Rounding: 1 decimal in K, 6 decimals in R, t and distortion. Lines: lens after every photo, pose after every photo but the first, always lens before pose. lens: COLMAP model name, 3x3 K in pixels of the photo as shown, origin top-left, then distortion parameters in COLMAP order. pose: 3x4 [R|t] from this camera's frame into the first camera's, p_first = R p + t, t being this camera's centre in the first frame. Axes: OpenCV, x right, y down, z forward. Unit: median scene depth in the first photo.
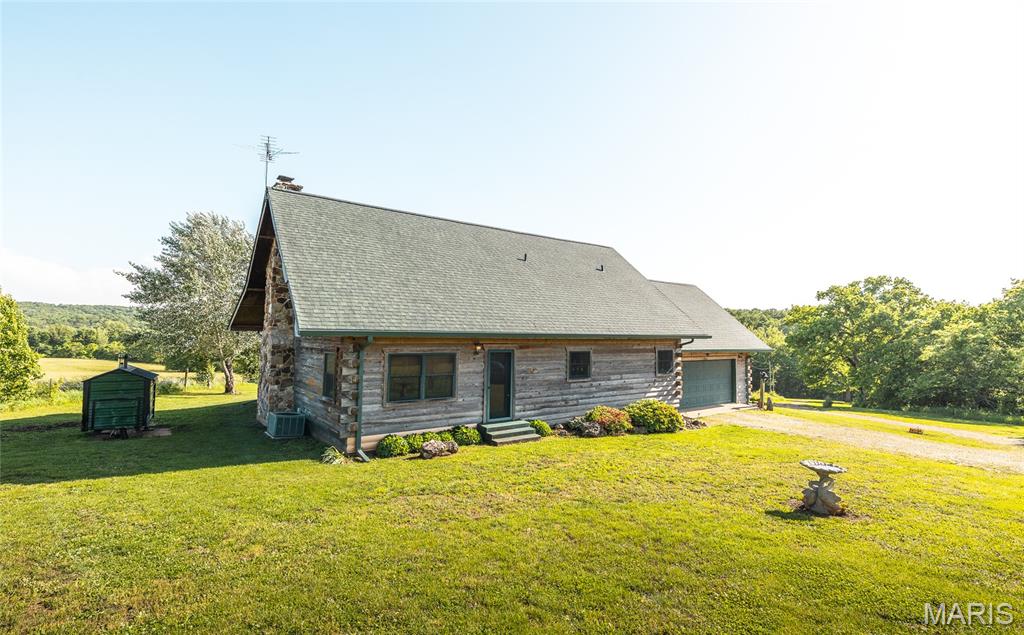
lens RADIAL K [[481.2, 0, 510.2], [0, 481.2, 318.3], [0, 0, 1]] dist [-0.002319, -0.000478]
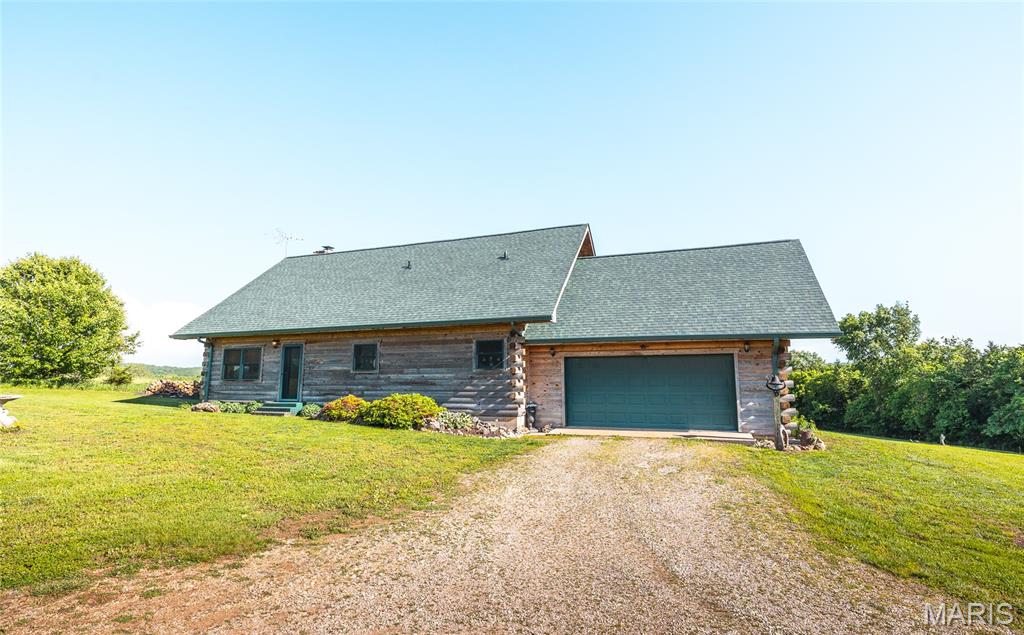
lens RADIAL K [[495.6, 0, 510.6], [0, 495.6, 310.8], [0, 0, 1]] dist [-0.000436, 0.000179]
pose [[0.544882, -0.127269, -0.828798, 1.293208], [0.040088, 0.991238, -0.125858, 0.154528], [0.837554, 0.035353, 0.545210, 0.721437]]
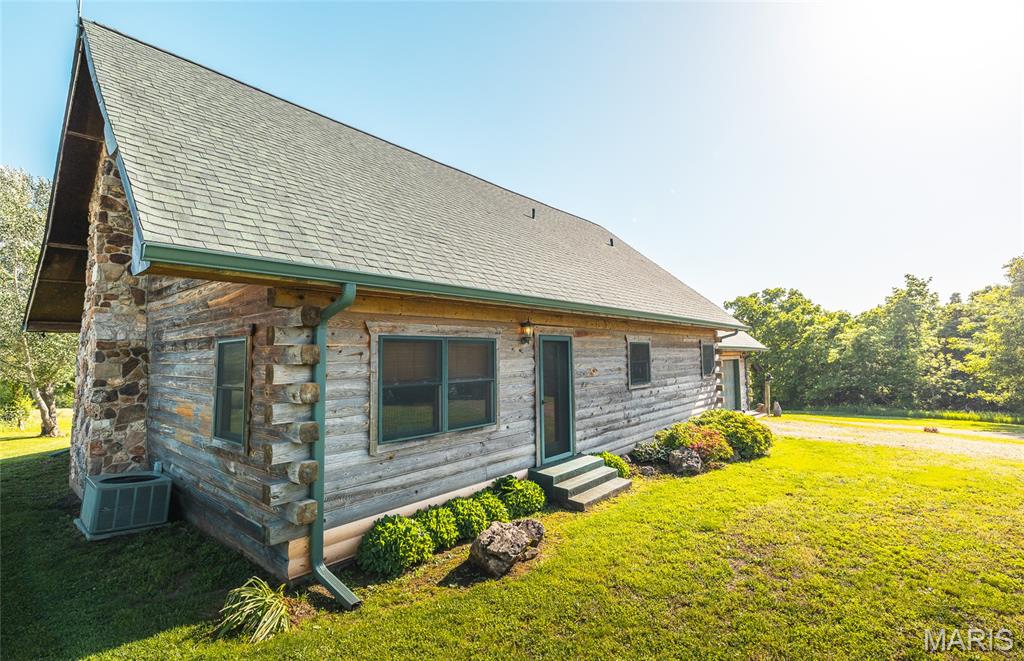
lens RADIAL K [[462.2, 0, 511.9], [0, 462.2, 331.6], [0, 0, 1]] dist [-0.003157, 0.000562]
pose [[0.974197, -0.014079, 0.225260, -0.183974], [0.018168, 0.999705, -0.016091, 0.063740], [-0.224967, 0.019768, 0.974166, 0.441791]]
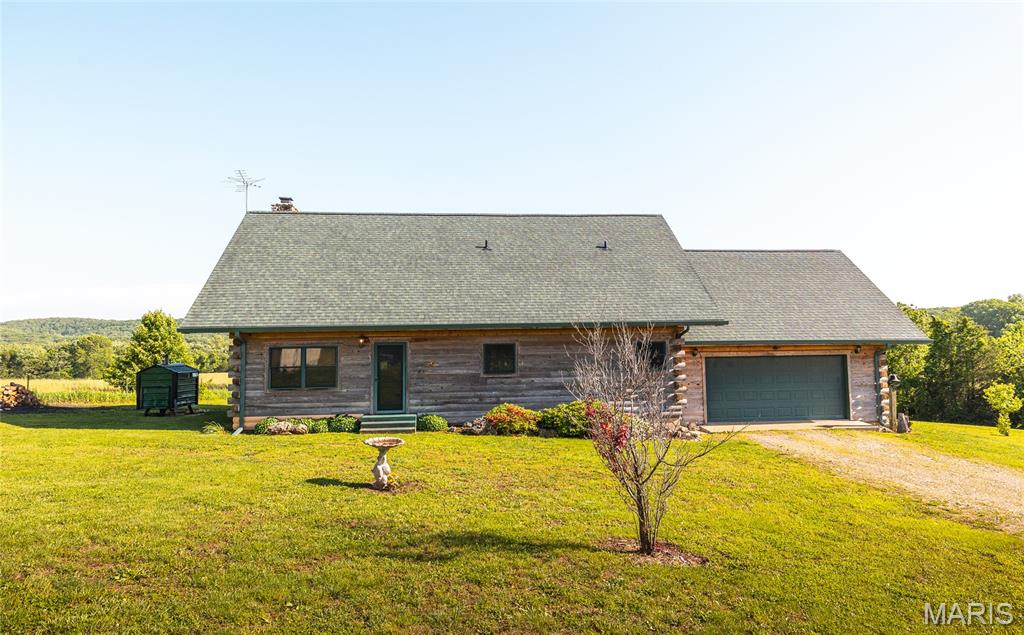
lens RADIAL K [[617.5, 0, 512.7], [0, 617.5, 314.8], [0, 0, 1]] dist [0.014681, -0.000958]
pose [[0.858987, -0.049710, -0.509578, 0.809227], [0.043189, 0.998763, -0.024627, 0.047319], [0.510172, -0.000854, 0.860072, 0.019465]]
